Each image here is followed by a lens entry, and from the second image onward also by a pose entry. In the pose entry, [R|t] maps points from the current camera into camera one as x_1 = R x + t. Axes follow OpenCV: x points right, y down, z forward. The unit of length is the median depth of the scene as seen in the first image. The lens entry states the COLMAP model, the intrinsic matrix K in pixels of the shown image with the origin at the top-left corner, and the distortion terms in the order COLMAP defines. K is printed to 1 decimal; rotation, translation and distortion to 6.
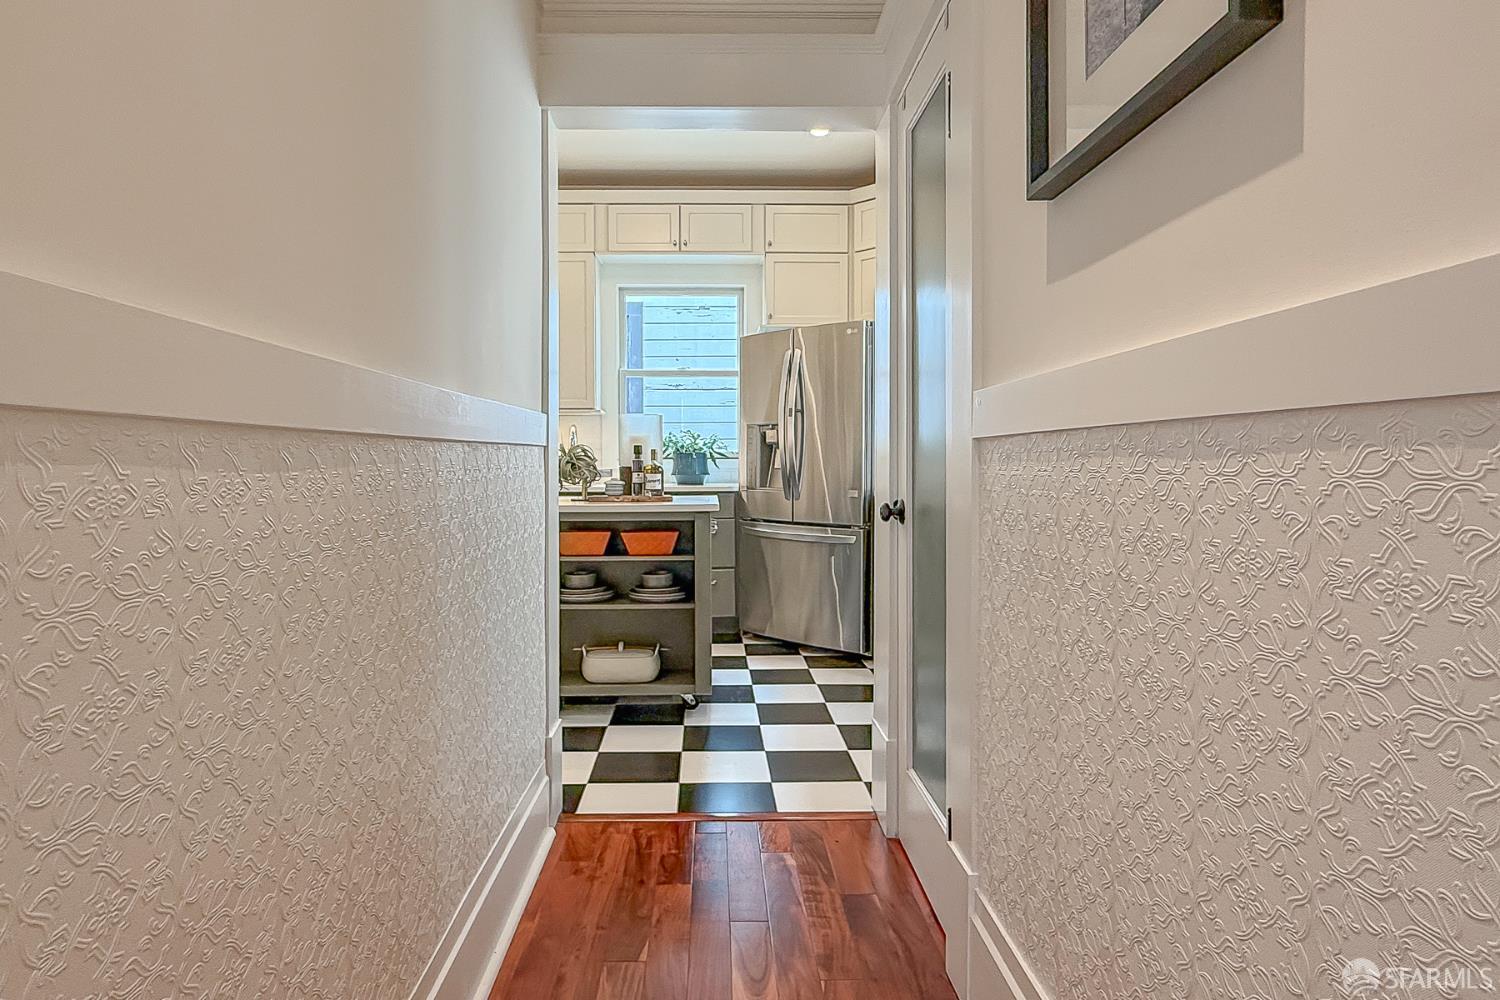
lens RADIAL K [[852.4, 0, 725.5], [0, 852.4, 482.1], [0, 0, 1]] dist [-0.015124, 0.000477]
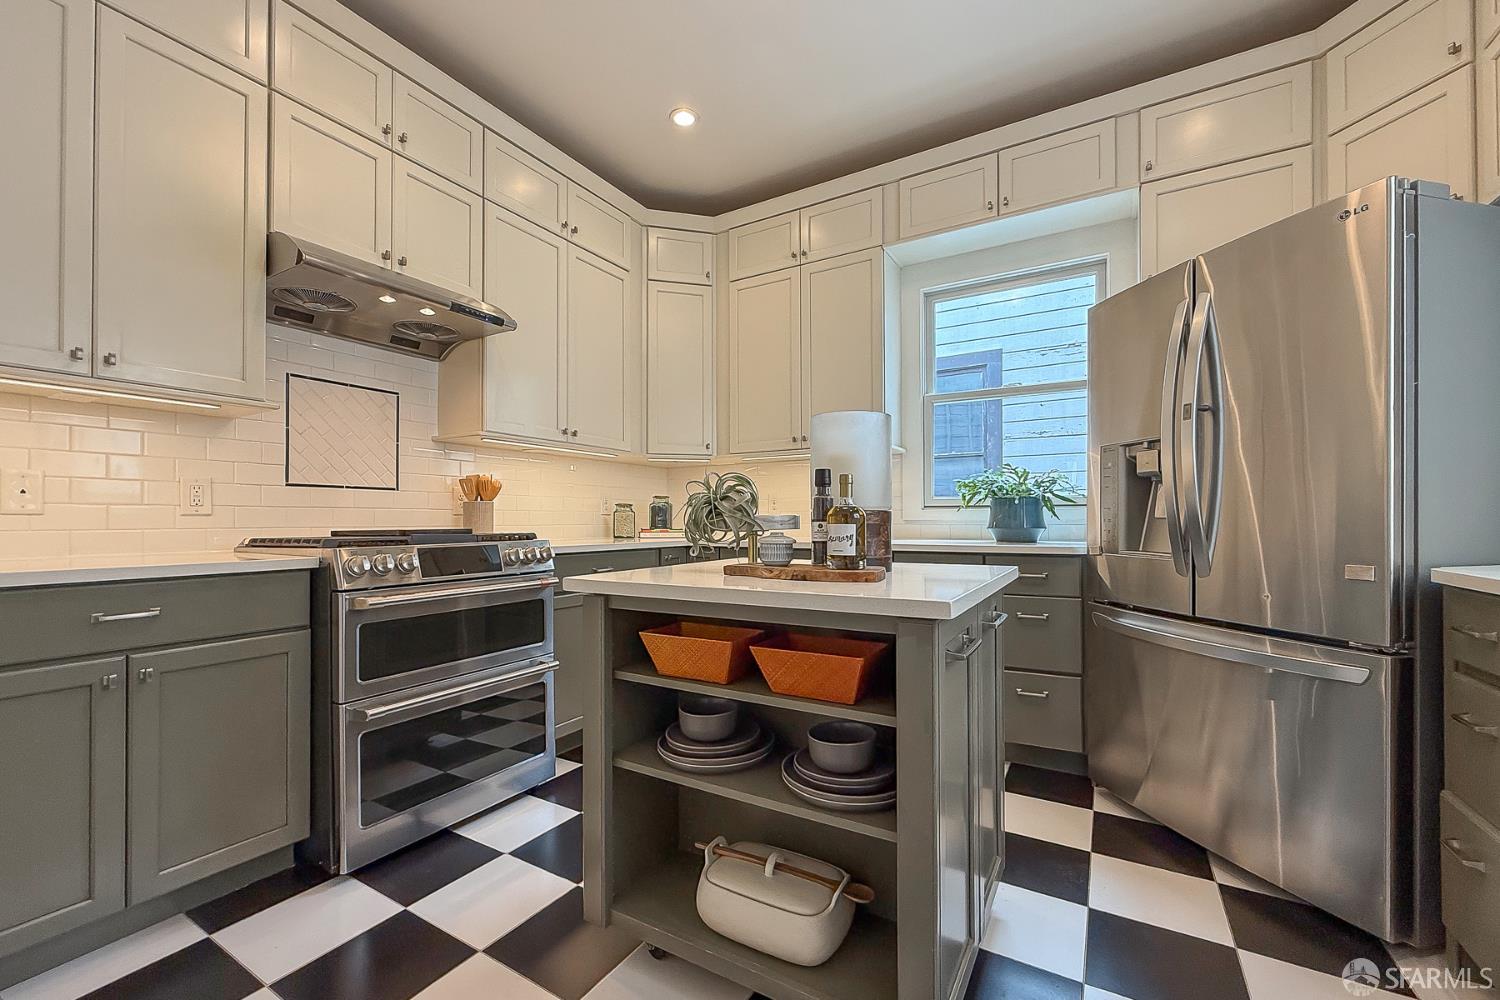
lens RADIAL K [[610.5, 0, 748.0], [0, 610.5, 517.9], [0, 0, 1]] dist [-0.000156, -0.000039]
pose [[0.848938, -0.000660, -0.528492, 0.042296], [-0.013479, 0.999647, -0.022899, -0.003246], [0.528321, 0.026563, 0.848629, 0.503132]]
